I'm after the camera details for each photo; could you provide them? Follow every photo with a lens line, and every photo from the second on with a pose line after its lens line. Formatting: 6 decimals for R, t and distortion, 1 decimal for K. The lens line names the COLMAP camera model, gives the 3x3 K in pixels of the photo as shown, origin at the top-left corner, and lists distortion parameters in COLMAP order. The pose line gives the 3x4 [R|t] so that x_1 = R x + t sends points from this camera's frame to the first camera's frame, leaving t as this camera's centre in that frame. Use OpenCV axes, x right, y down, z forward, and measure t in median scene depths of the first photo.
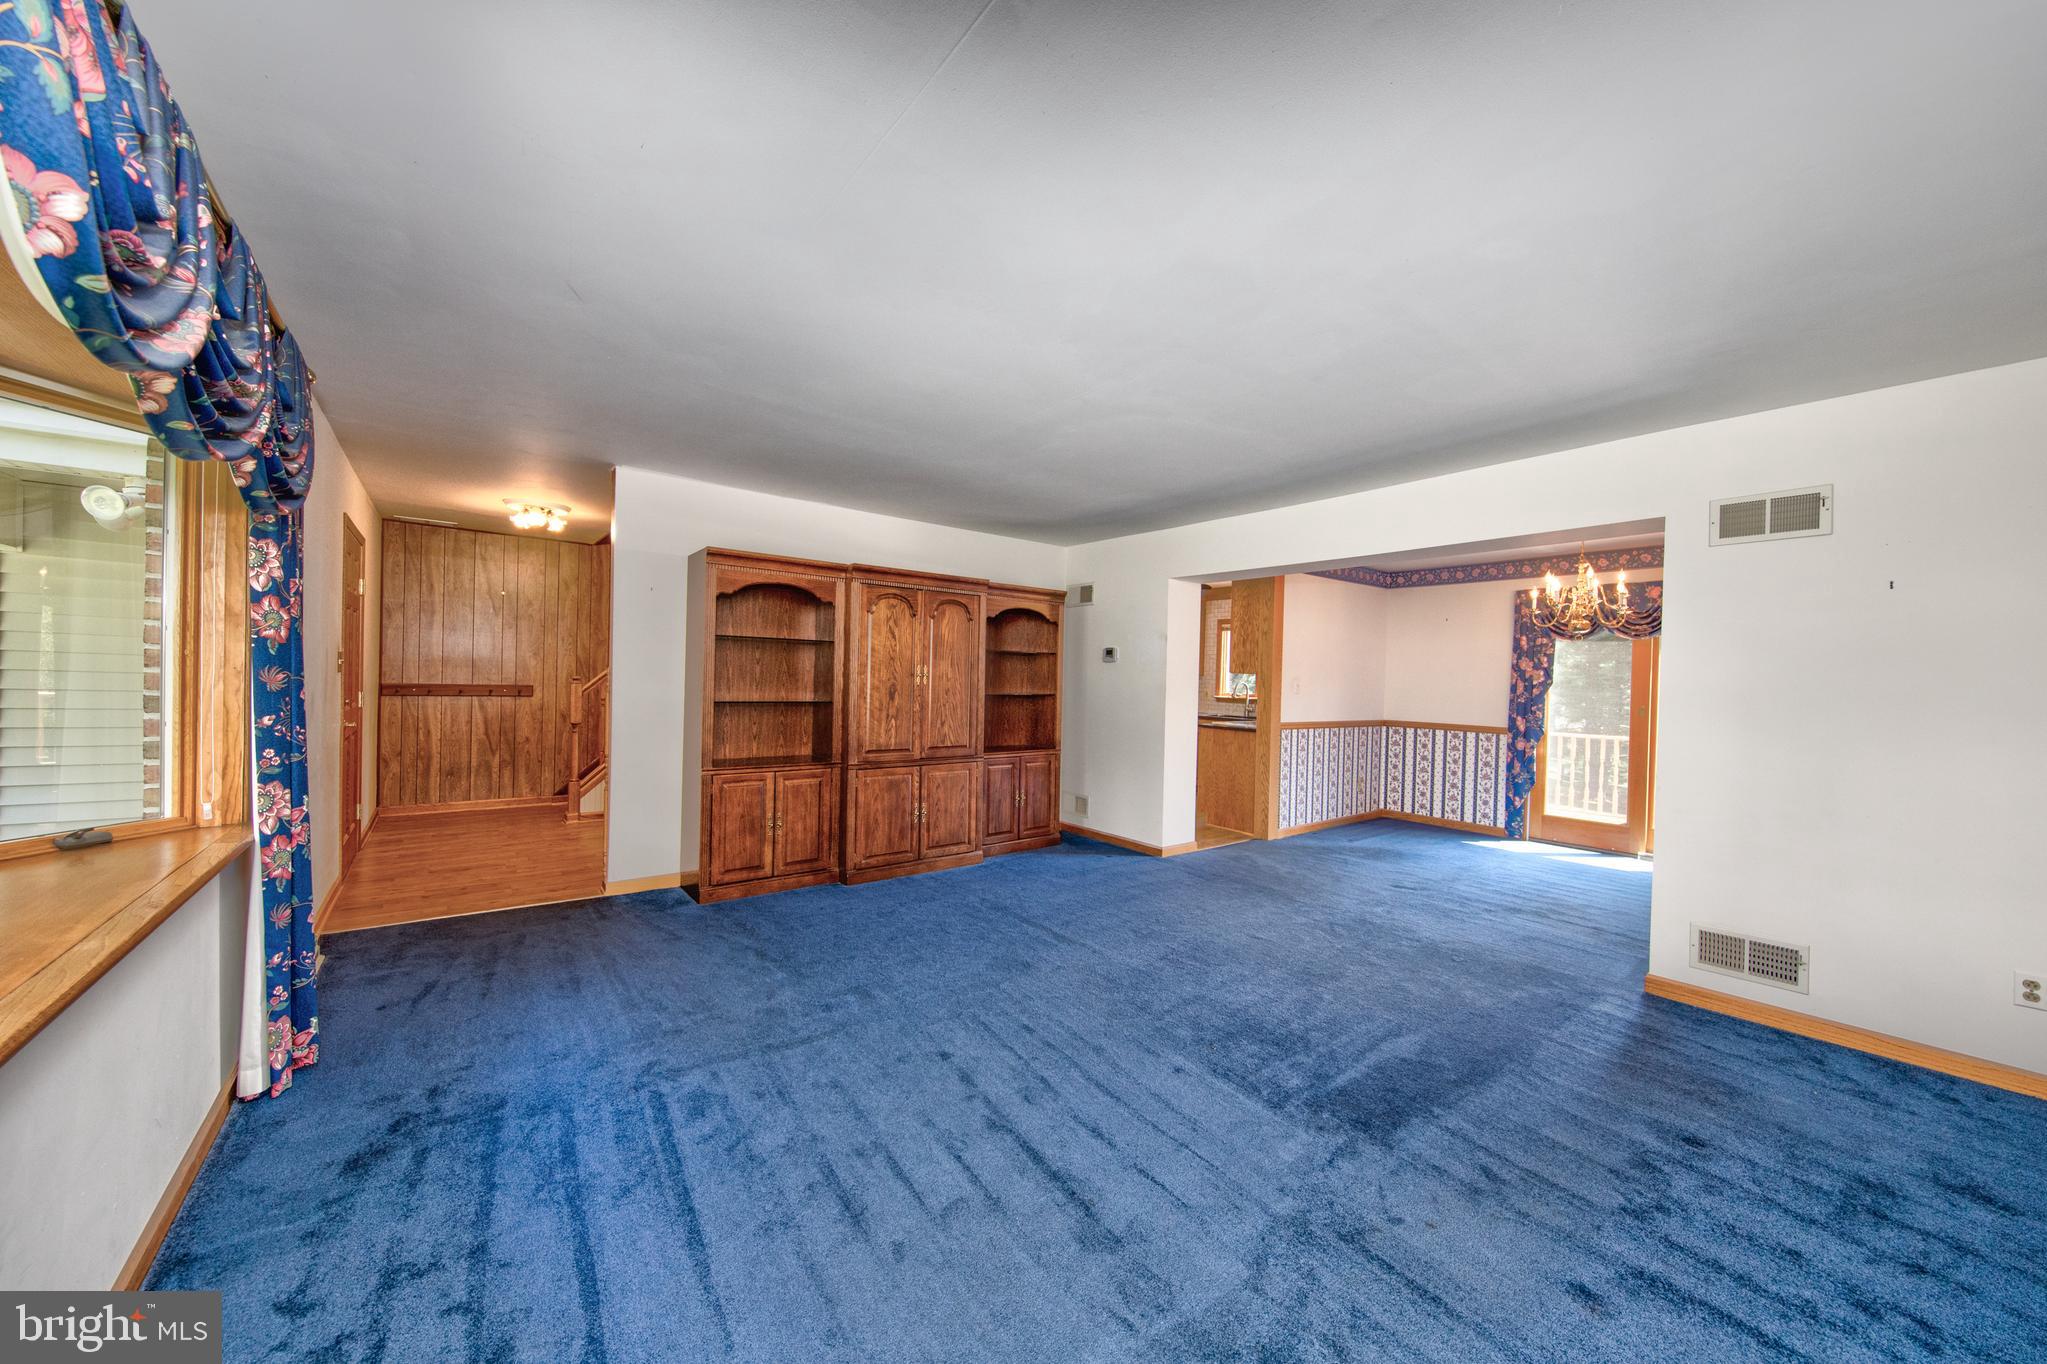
lens RADIAL K [[668.5, 0, 1037.9], [0, 668.5, 684.1], [0, 0, 1]] dist [-0.001292, -0.000549]
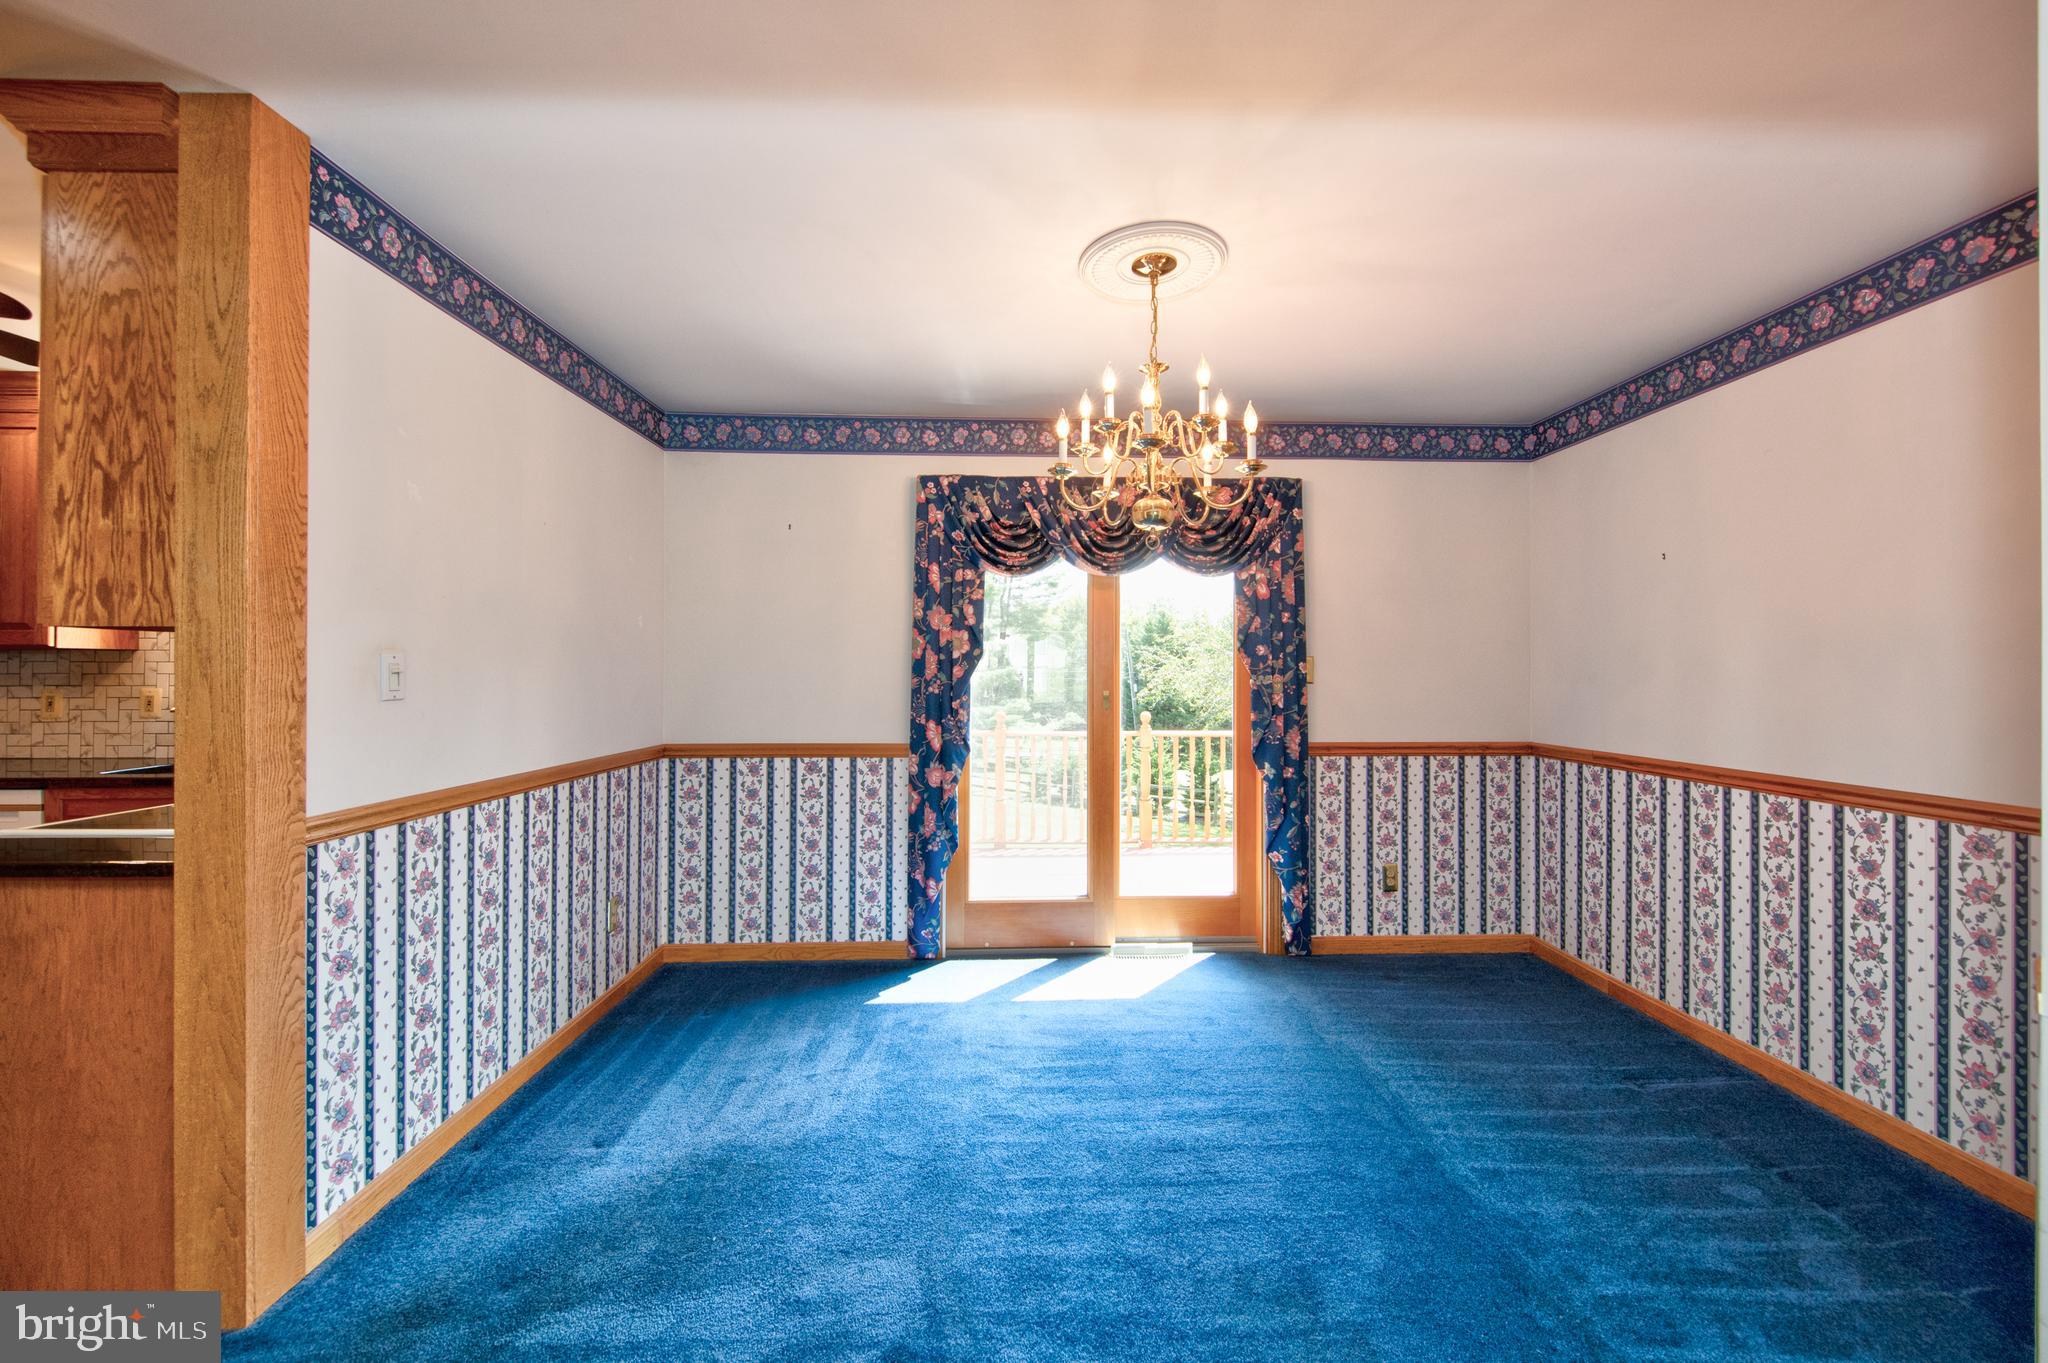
lens RADIAL K [[811.4, 0, 1039.6], [0, 811.4, 663.7], [0, 0, 1]] dist [0.009188, -0.003779]
pose [[0.575848, -0.016788, 0.817385, 0.262059], [0.021677, 0.999751, 0.005262, 0.003234], [-0.817270, 0.014689, 0.576068, 0.572389]]
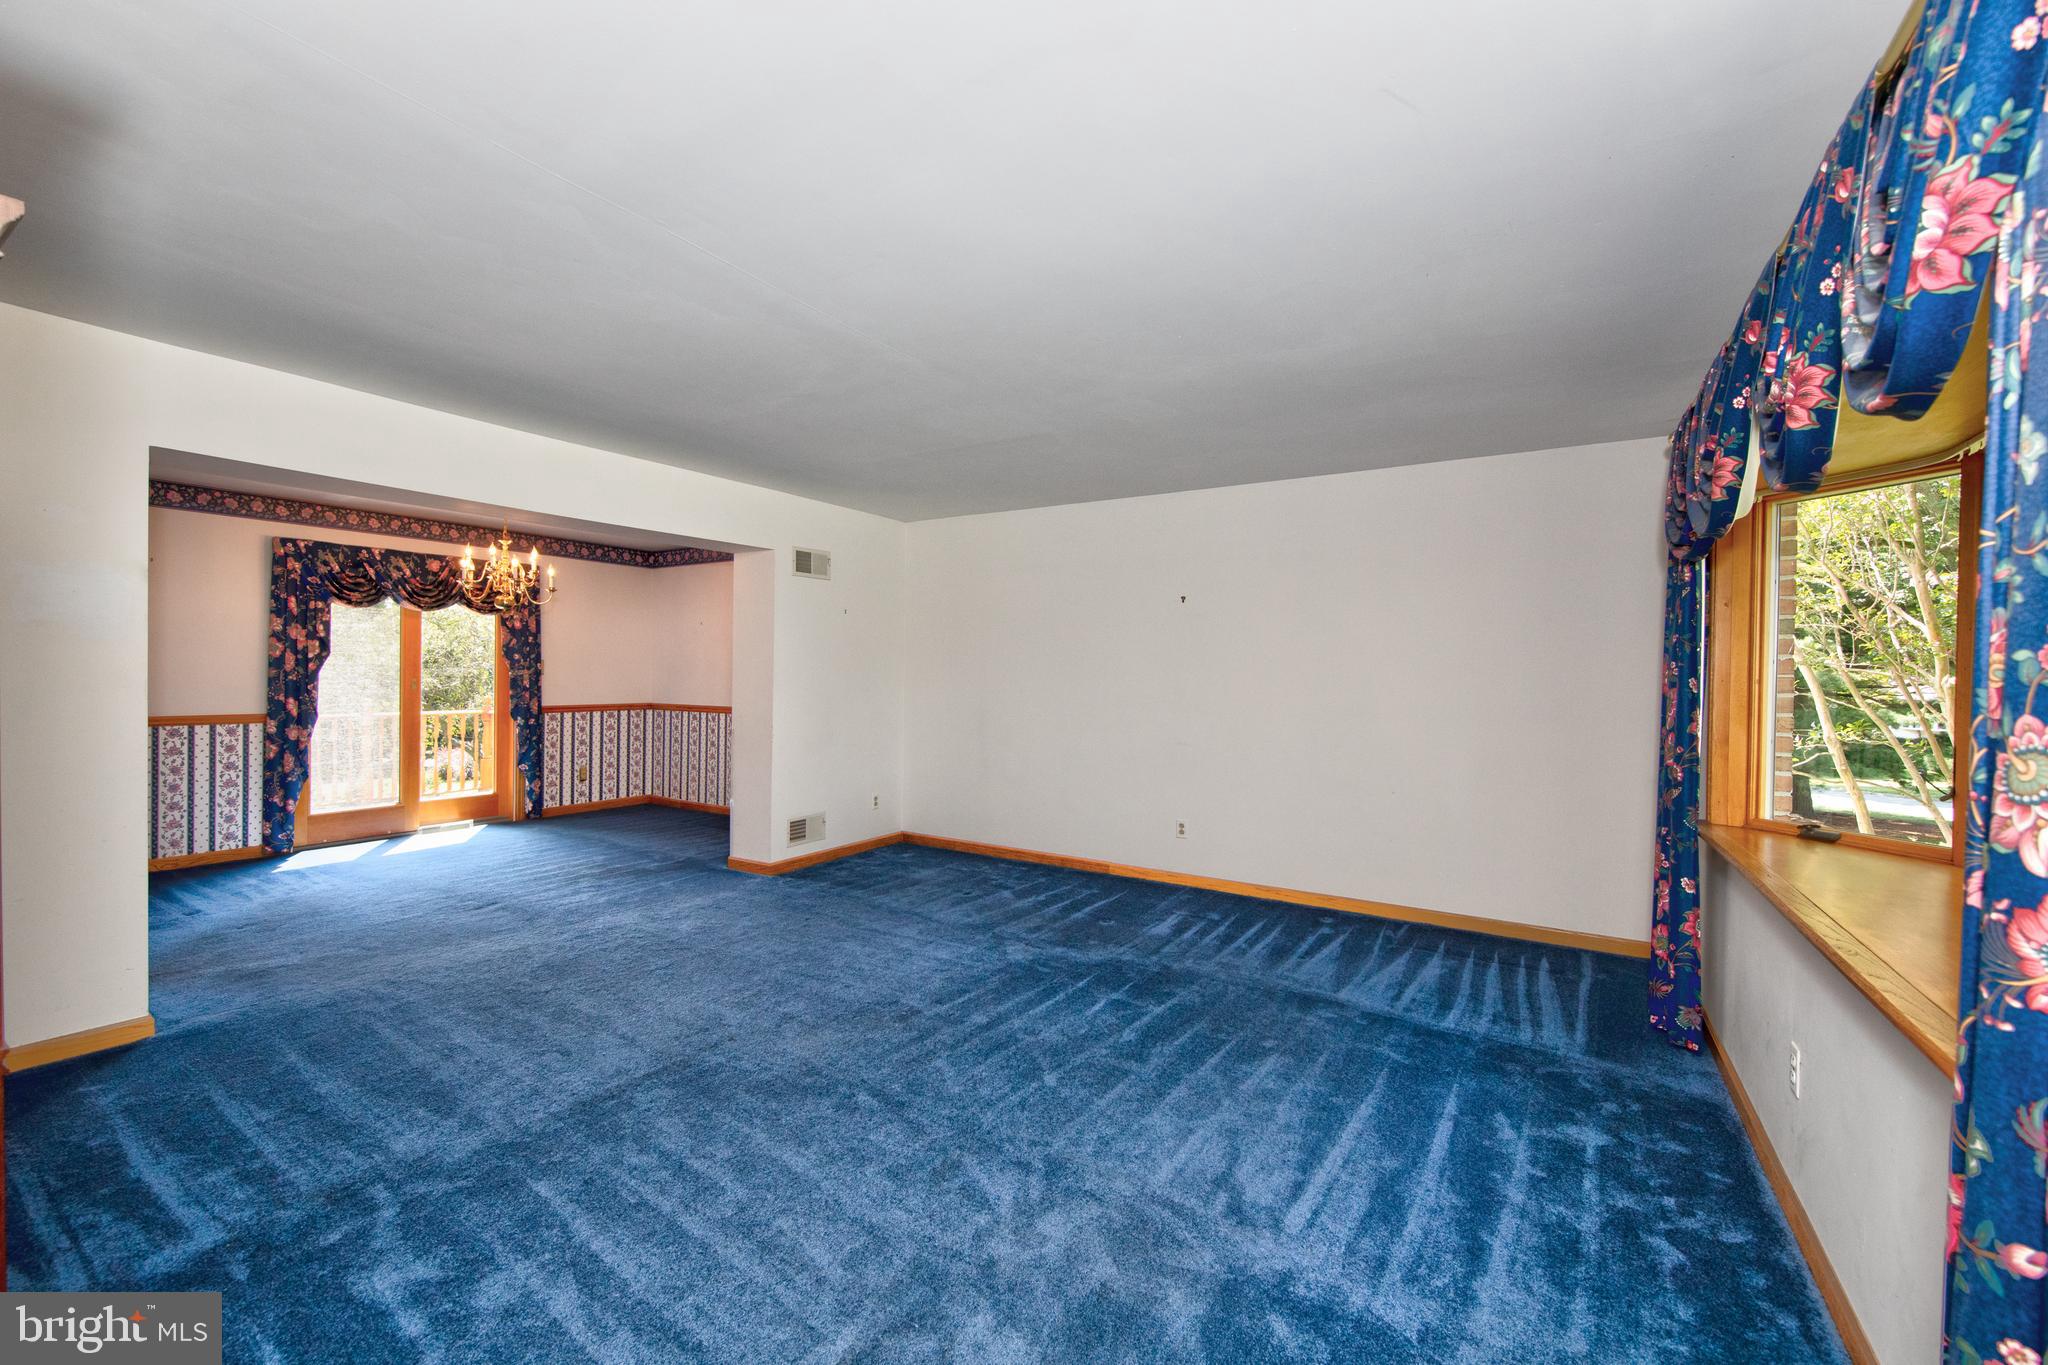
lens RADIAL K [[811.4, 0, 986.1], [0, 811.4, 677.0], [0, 0, 1]] dist [0.009188, -0.003779]
pose [[-0.306499, -0.032163, 0.951327, -0.445869], [-0.006866, 0.999478, 0.031579, -0.012209], [-0.951846, 0.003147, -0.306560, 0.509477]]
